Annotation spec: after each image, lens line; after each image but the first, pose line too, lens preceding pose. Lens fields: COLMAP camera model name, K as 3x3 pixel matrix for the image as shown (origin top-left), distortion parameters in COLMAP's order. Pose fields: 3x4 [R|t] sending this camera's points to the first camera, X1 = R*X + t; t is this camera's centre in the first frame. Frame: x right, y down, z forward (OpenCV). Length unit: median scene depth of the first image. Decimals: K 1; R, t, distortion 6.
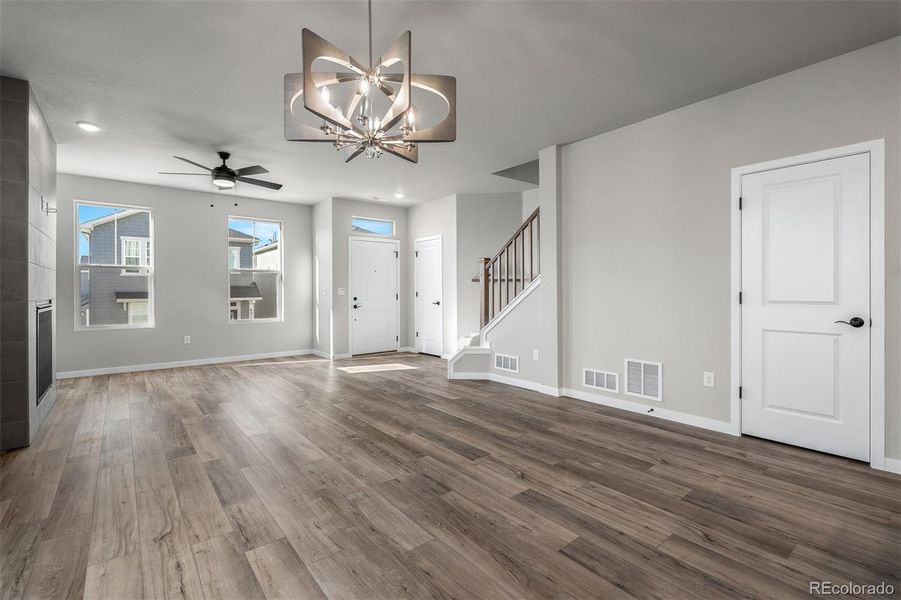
lens RADIAL K [[407.8, 0, 445.7], [0, 407.8, 292.2], [0, 0, 1]] dist [-0.000835, -0.000130]
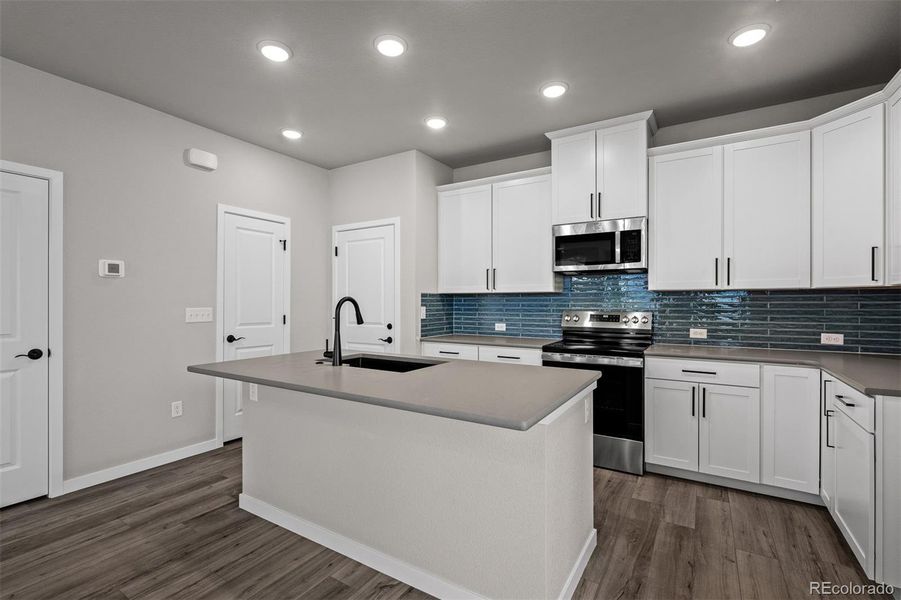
lens RADIAL K [[418.1, 0, 450.5], [0, 418.1, 300.0], [0, 0, 1]] dist [-0.000803, -0.000192]
pose [[-0.341175, 0.009307, 0.939954, -0.133015], [0.001691, 0.999955, -0.009287, -0.022734], [-0.939998, -0.001579, -0.341175, 0.231492]]
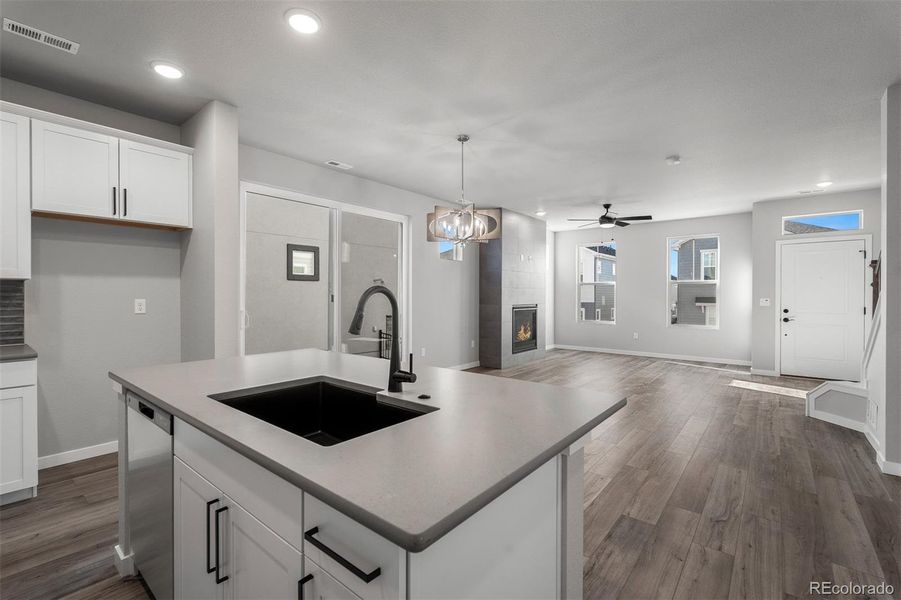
lens RADIAL K [[401.6, 0, 448.9], [0, 401.6, 298.0], [0, 0, 1]] dist [-0.001154, -0.000157]
pose [[0.202055, 0.011773, -0.979304, 0.693041], [-0.004731, 0.999928, 0.011045, -0.025872], [0.979363, 0.002402, 0.202096, 0.165972]]
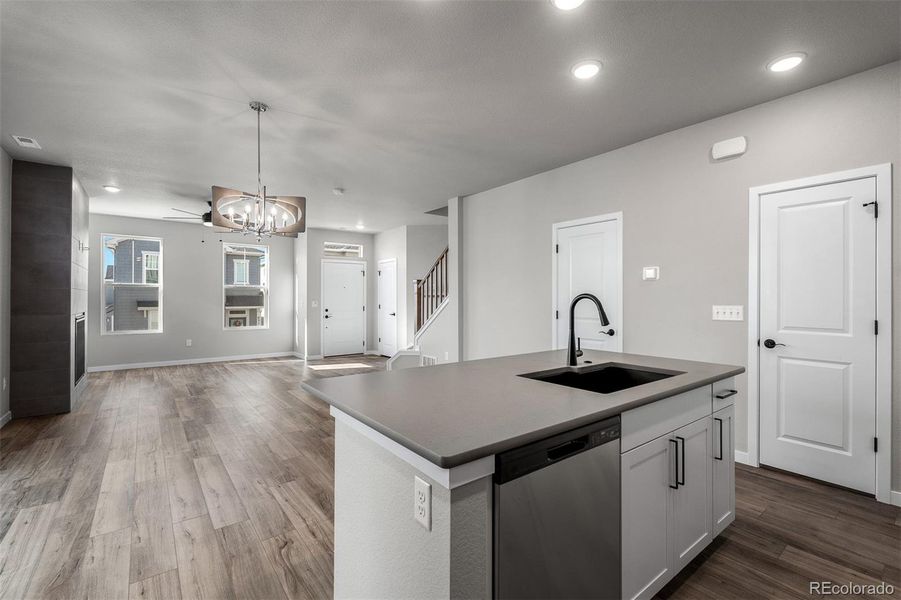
lens RADIAL K [[401.6, 0, 448.9], [0, 401.6, 298.0], [0, 0, 1]] dist [-0.001154, -0.000157]
pose [[0.999696, 0.004111, -0.024312, 0.249074], [-0.004223, 0.999981, -0.004562, -0.024289], [0.024293, 0.004664, 0.999694, -0.274059]]
